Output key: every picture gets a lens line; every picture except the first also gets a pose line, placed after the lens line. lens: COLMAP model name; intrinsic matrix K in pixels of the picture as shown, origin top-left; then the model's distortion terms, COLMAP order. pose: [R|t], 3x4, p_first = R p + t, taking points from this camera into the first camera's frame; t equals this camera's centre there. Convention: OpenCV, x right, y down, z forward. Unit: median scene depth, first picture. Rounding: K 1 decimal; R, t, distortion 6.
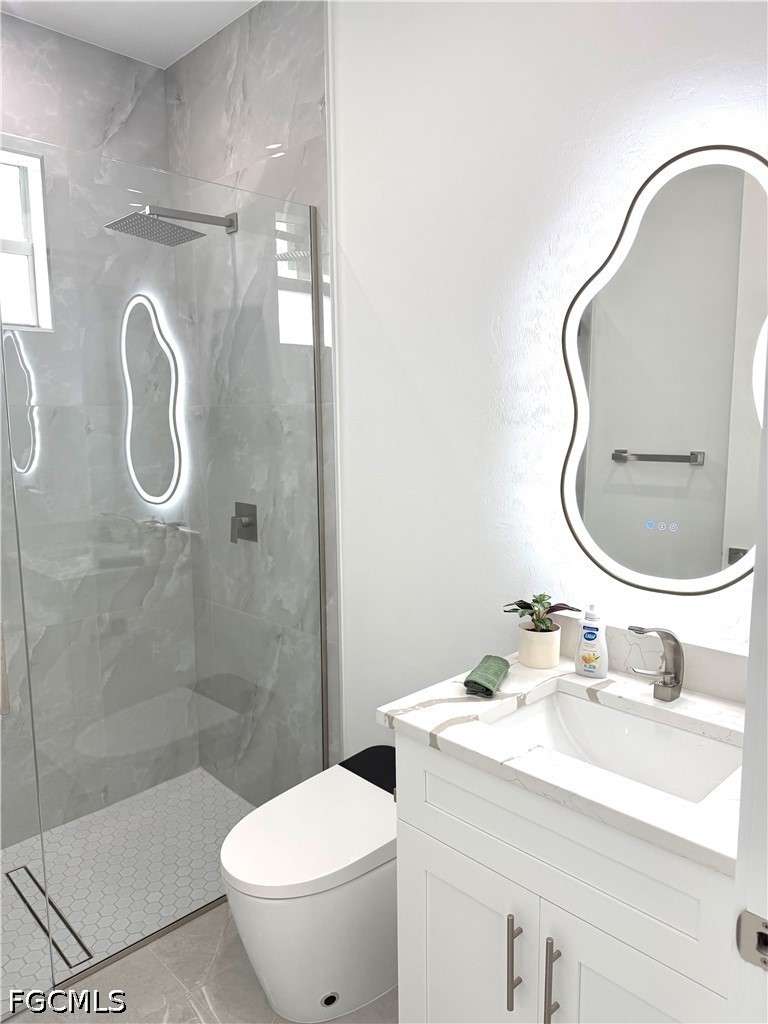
lens RADIAL K [[722.3, 0, 384.0], [0, 722.3, 512.0], [0, 0, 1]] dist [0.093576, -0.140220]
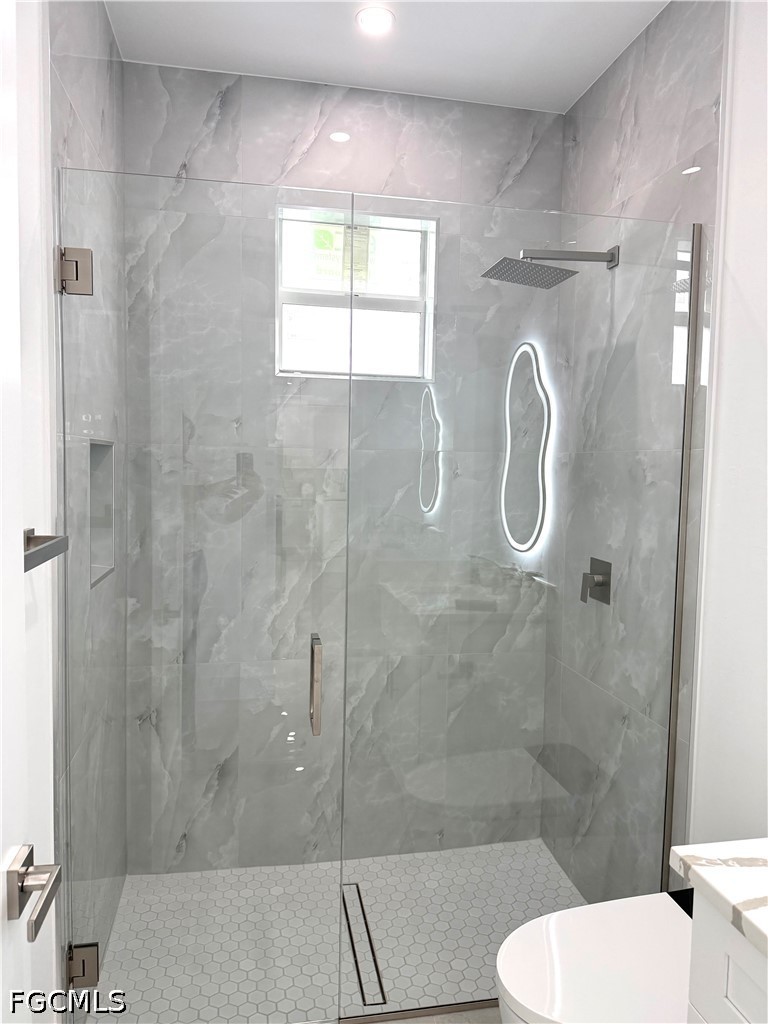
lens RADIAL K [[721.0, 0, 384.0], [0, 721.0, 512.0], [0, 0, 1]] dist [0.056495, -0.075671]
pose [[0.831401, 0.068198, -0.551472, 0.078313], [-0.106604, 0.993581, -0.037844, -0.008478], [0.545351, 0.090253, 0.833335, 0.101266]]
